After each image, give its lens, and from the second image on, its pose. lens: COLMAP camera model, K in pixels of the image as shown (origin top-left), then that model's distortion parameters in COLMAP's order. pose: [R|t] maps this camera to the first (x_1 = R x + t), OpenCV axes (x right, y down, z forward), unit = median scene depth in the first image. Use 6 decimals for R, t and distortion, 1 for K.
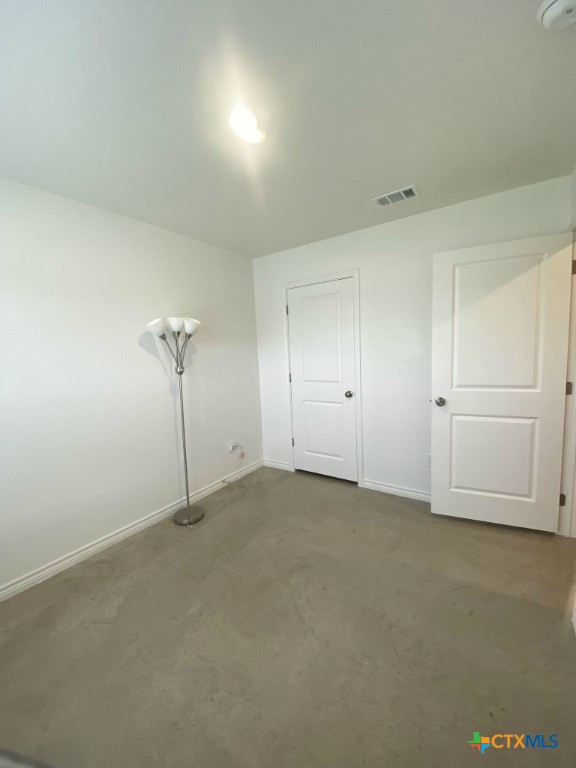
lens RADIAL K [[312.8, 0, 288.0], [0, 312.8, 384.0], [0, 0, 1]] dist [0.036708, -0.024217]
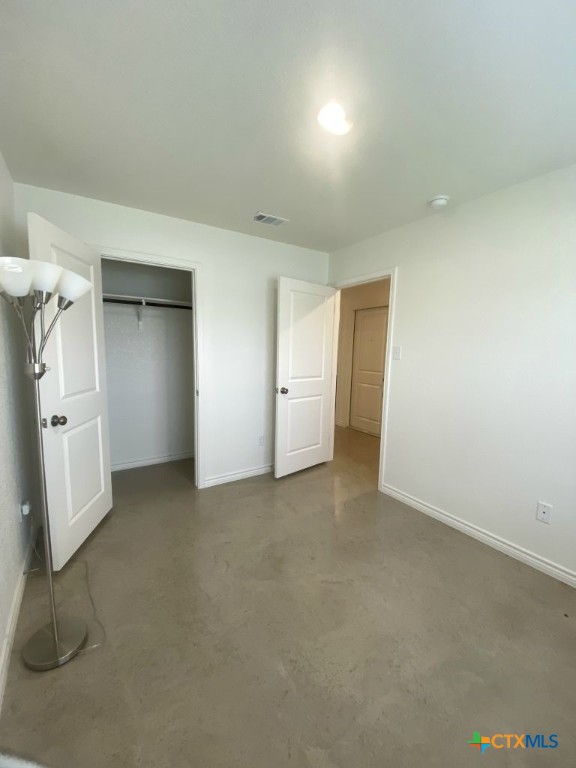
lens RADIAL K [[312.8, 0, 288.0], [0, 312.8, 384.0], [0, 0, 1]] dist [0.036708, -0.024217]
pose [[0.382252, -0.055393, 0.922396, -0.716513], [0.052705, 0.997884, 0.038085, -0.020218], [-0.922554, 0.034056, 0.384363, 0.480536]]
